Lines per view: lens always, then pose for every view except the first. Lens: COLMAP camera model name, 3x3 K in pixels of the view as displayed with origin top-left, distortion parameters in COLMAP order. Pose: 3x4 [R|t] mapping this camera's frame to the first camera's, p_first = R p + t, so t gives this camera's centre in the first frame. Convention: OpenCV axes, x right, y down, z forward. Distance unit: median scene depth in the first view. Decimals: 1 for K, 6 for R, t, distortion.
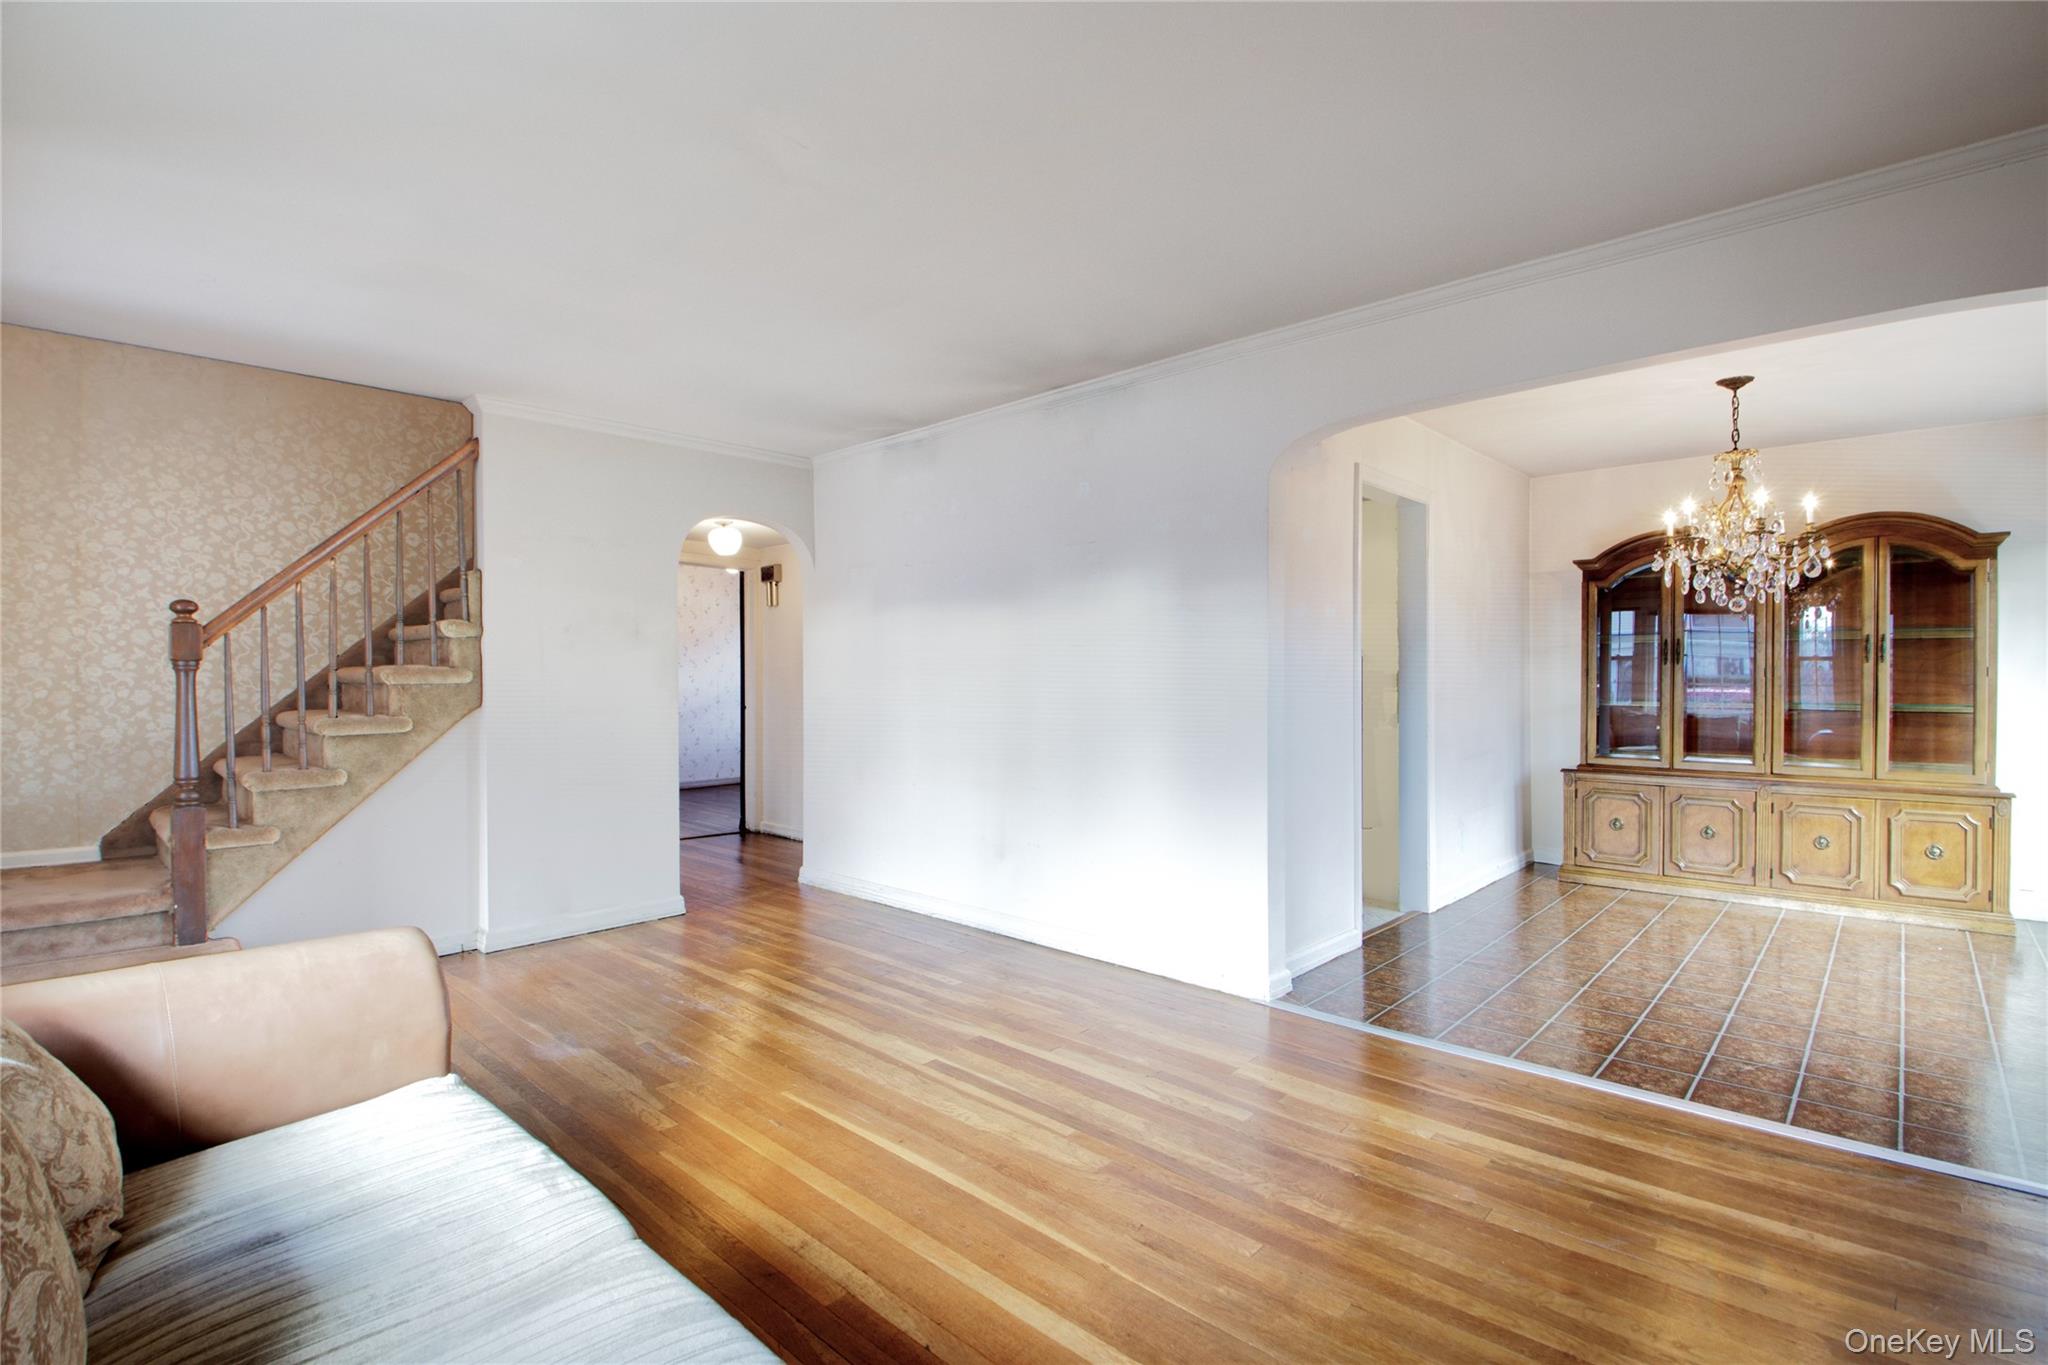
lens RADIAL K [[947.9, 0, 1031.5], [0, 947.9, 675.8], [0, 0, 1]] dist [-0.016834, -0.003829]
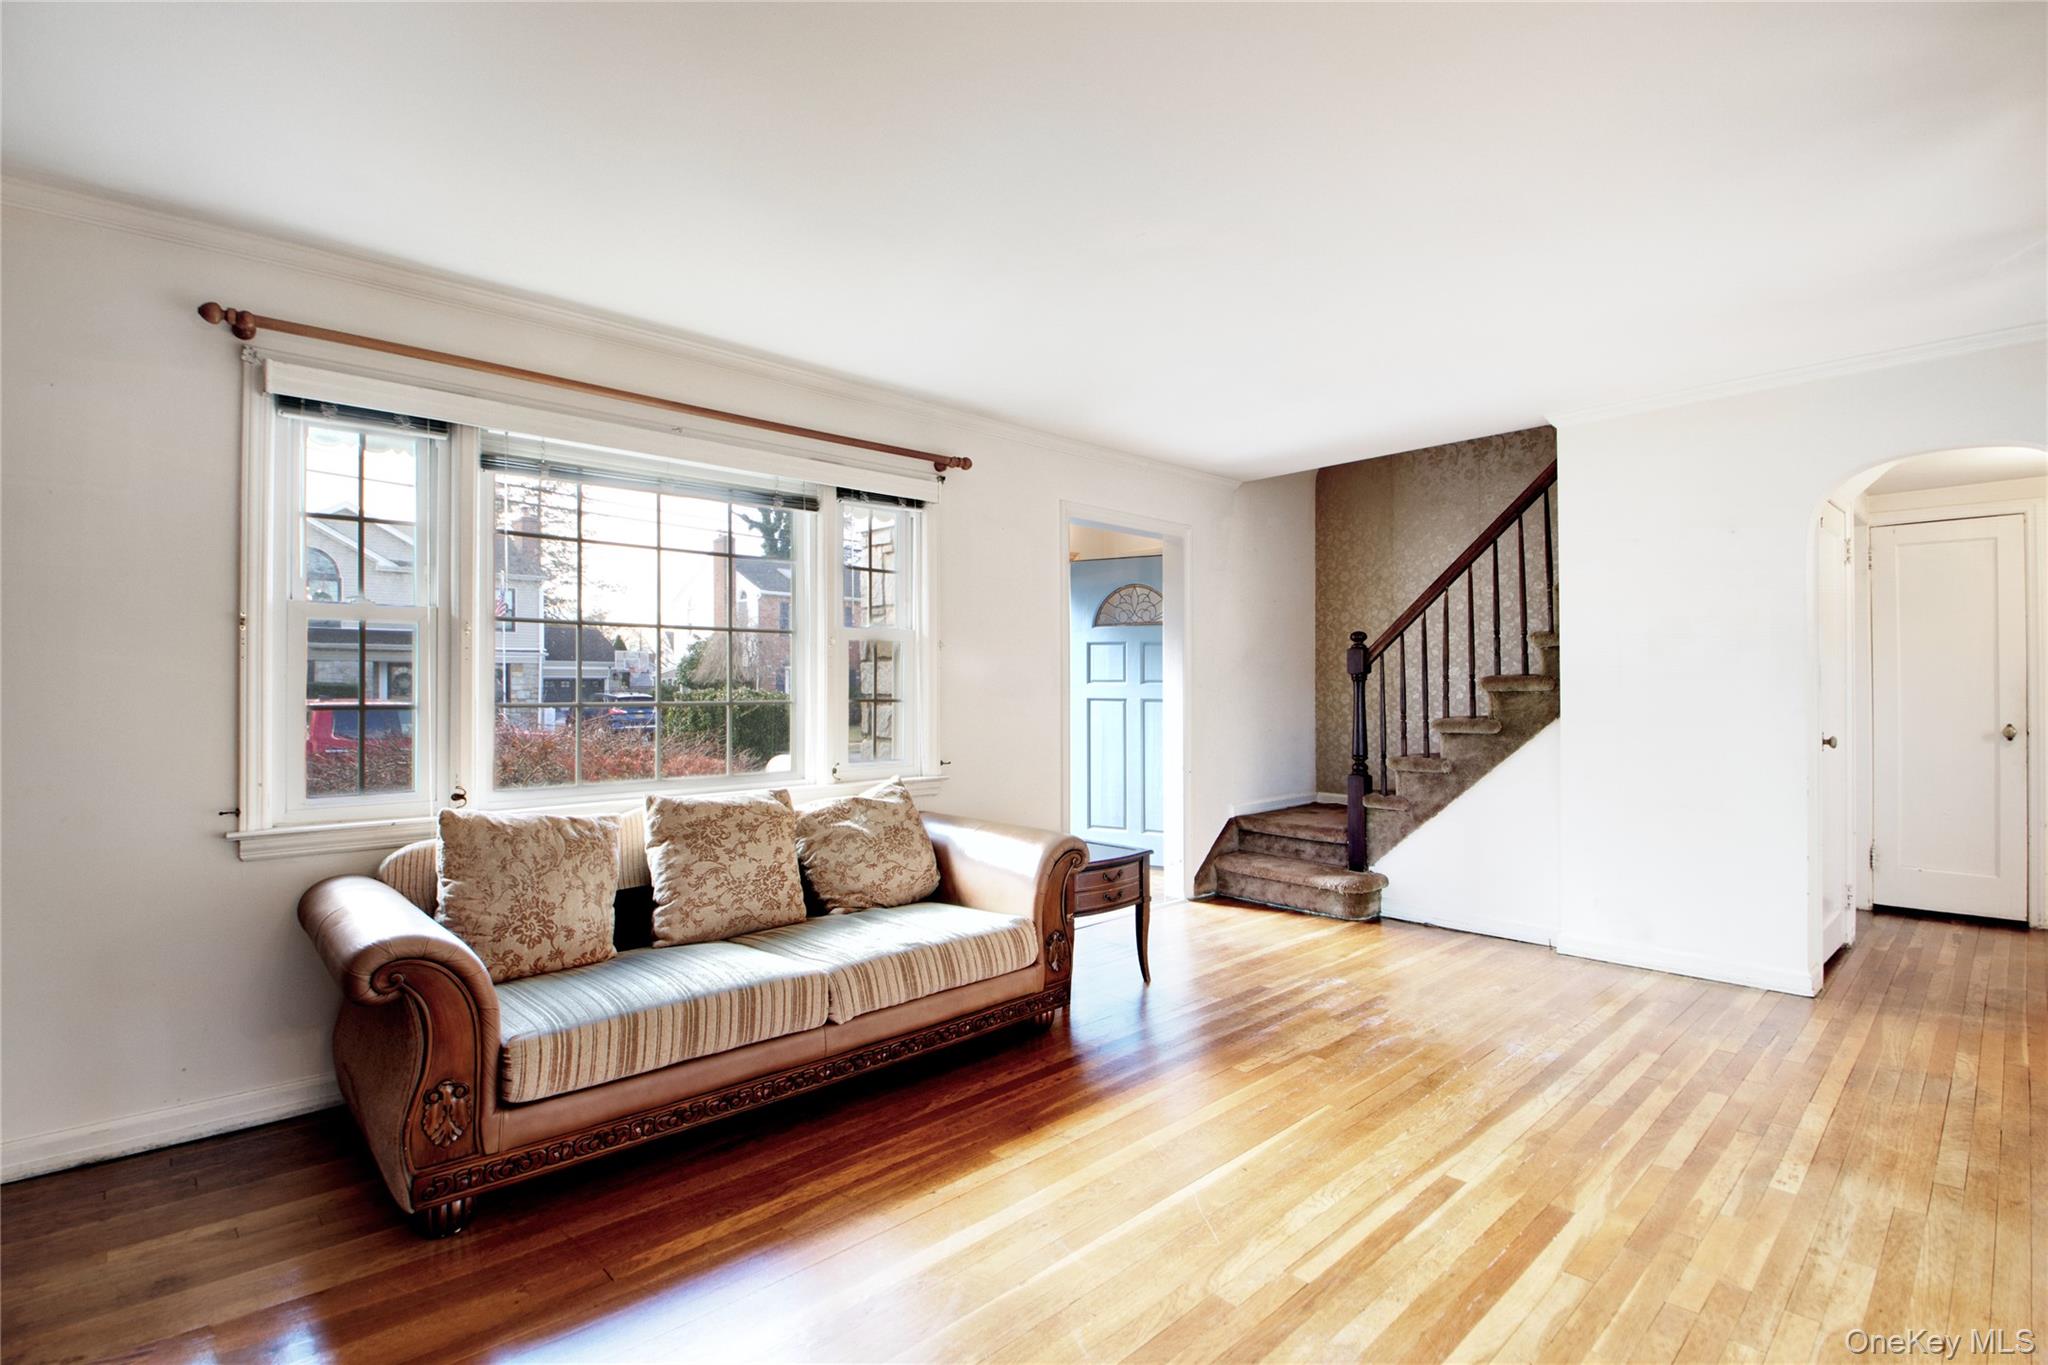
lens RADIAL K [[947.9, 0, 1024.3], [0, 947.9, 676.8], [0, 0, 1]] dist [-0.016834, -0.003829]
pose [[-0.069134, -0.005292, -0.997593, 0.586934], [0.003620, 0.999978, -0.005556, -0.005469], [0.997601, -0.003996, -0.069114, 0.583839]]
